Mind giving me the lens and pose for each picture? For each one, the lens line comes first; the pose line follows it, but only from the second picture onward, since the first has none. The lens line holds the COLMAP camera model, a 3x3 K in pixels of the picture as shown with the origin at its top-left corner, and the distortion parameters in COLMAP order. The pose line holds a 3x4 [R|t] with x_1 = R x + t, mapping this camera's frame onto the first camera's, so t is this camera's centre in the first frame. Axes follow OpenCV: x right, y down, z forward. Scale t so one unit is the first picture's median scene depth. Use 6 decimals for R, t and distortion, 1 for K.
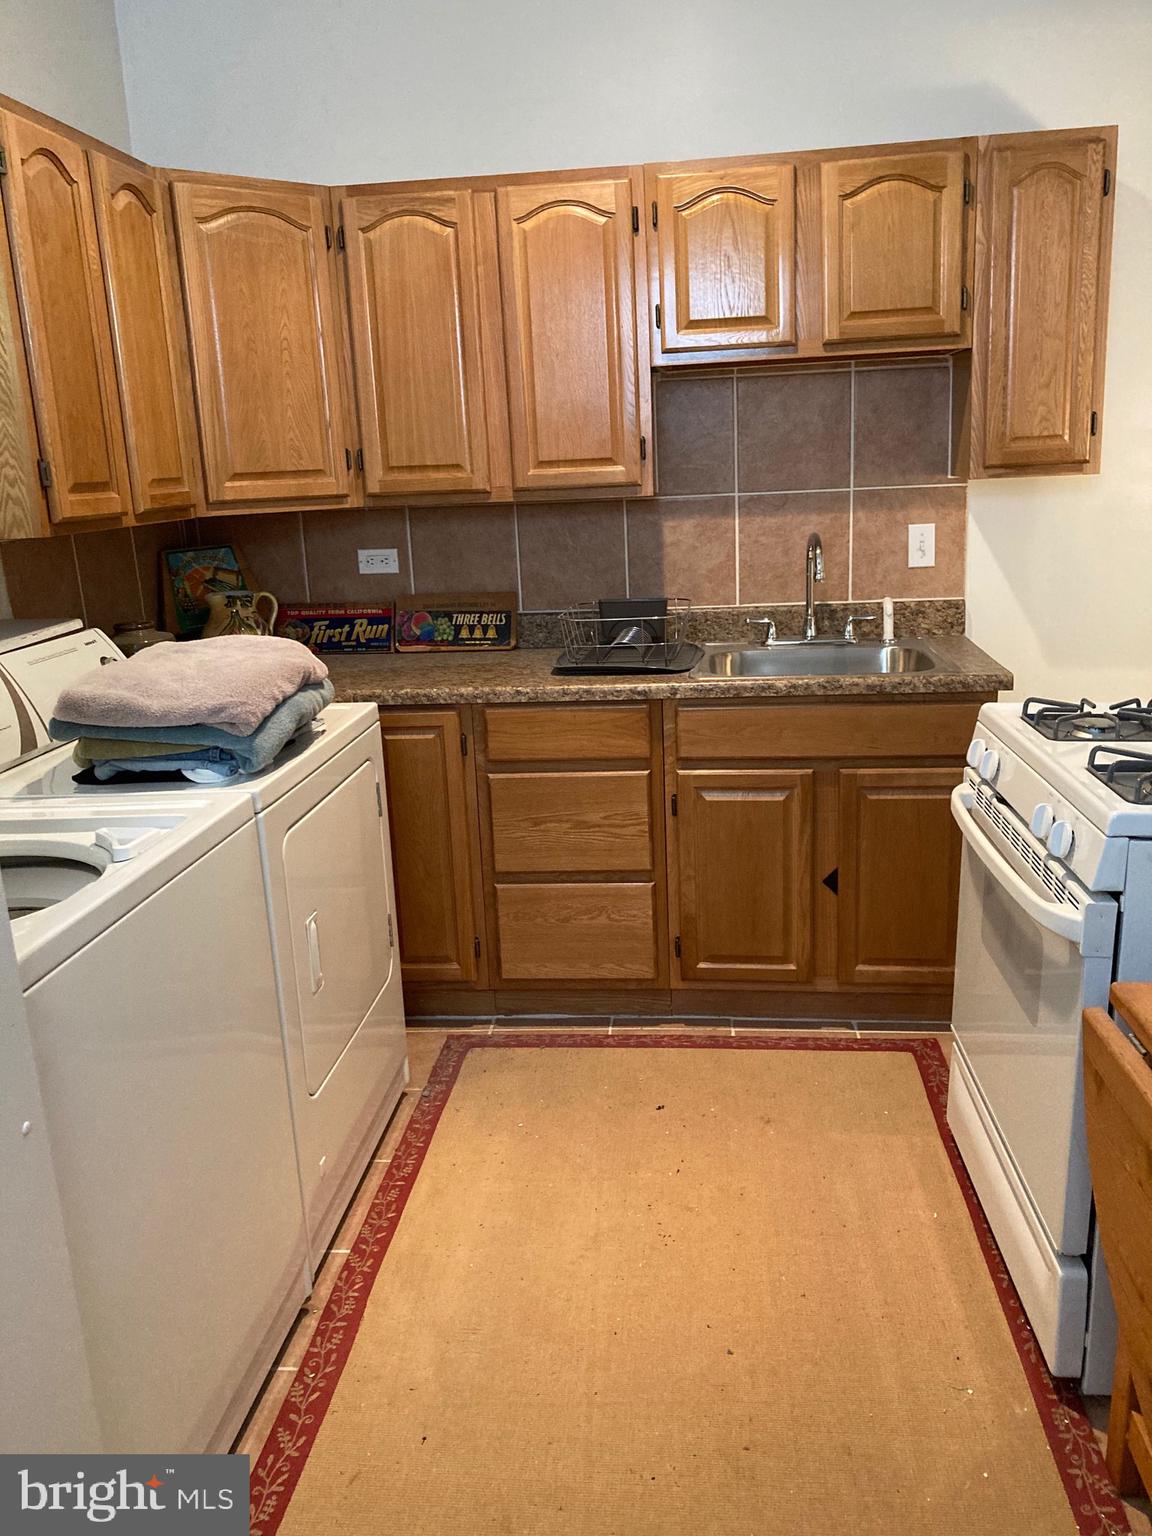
lens RADIAL K [[1257.2, 0, 589.9], [0, 1257.2, 771.1], [0, 0, 1]] dist [0.061960, -0.052334]
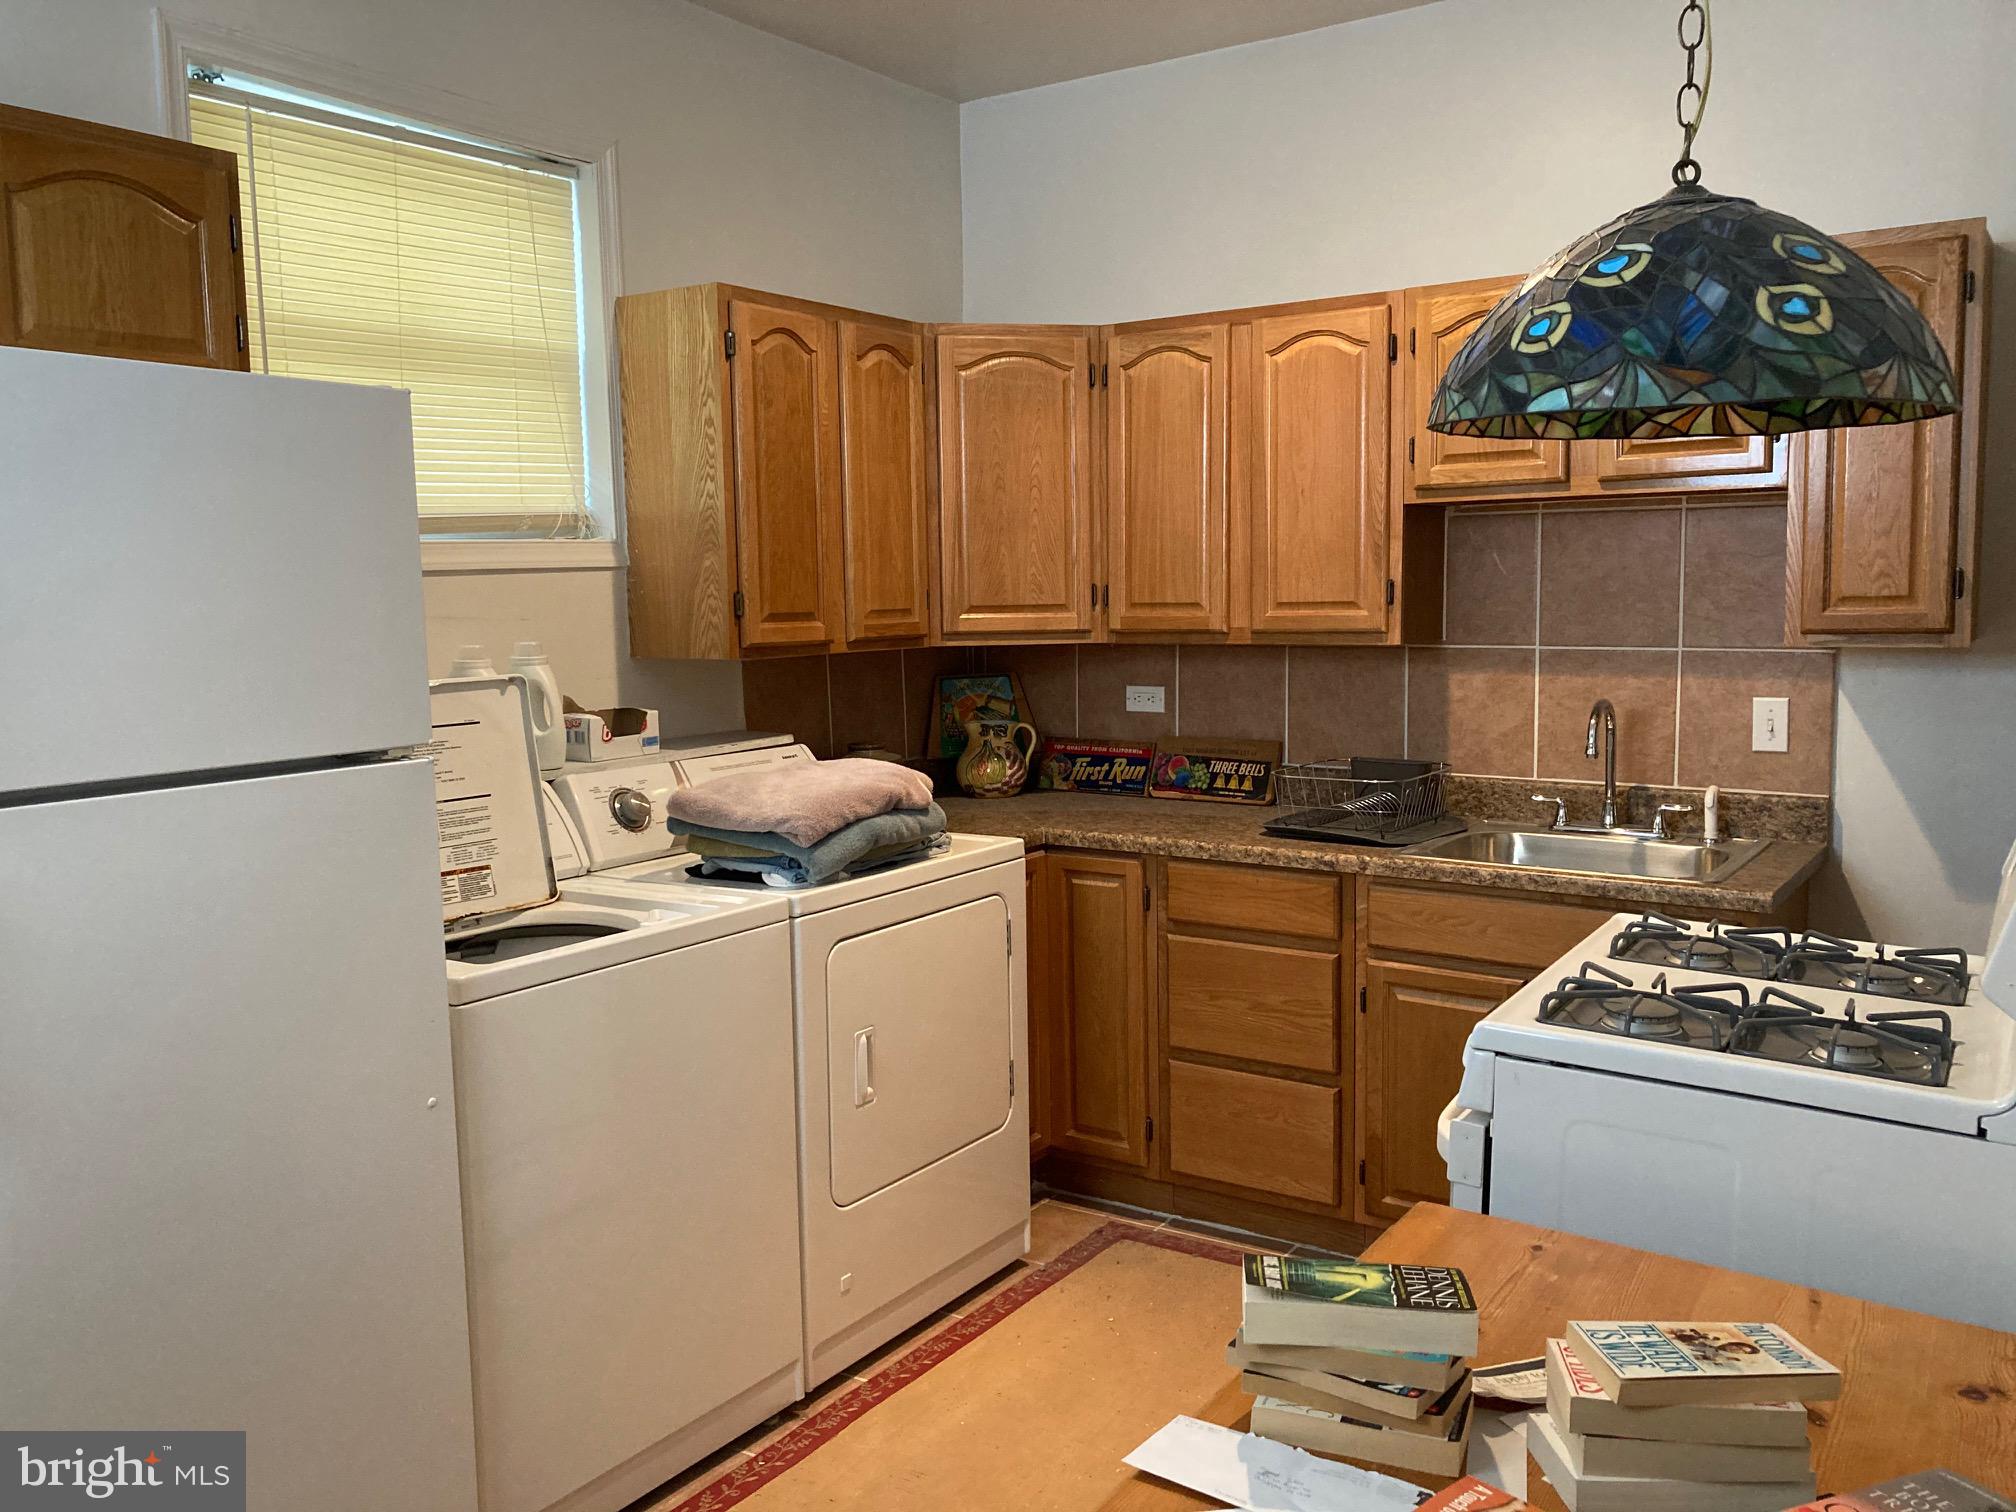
lens RADIAL K [[1650.1, 0, 1002.6], [0, 1650.1, 767.0], [0, 0, 1]] dist [0.061960, -0.052334]
pose [[0.880996, 0.083941, -0.465618, 0.362571], [-0.139003, 0.986625, -0.085141, 0.000909], [0.452243, 0.139731, 0.880881, -0.127363]]
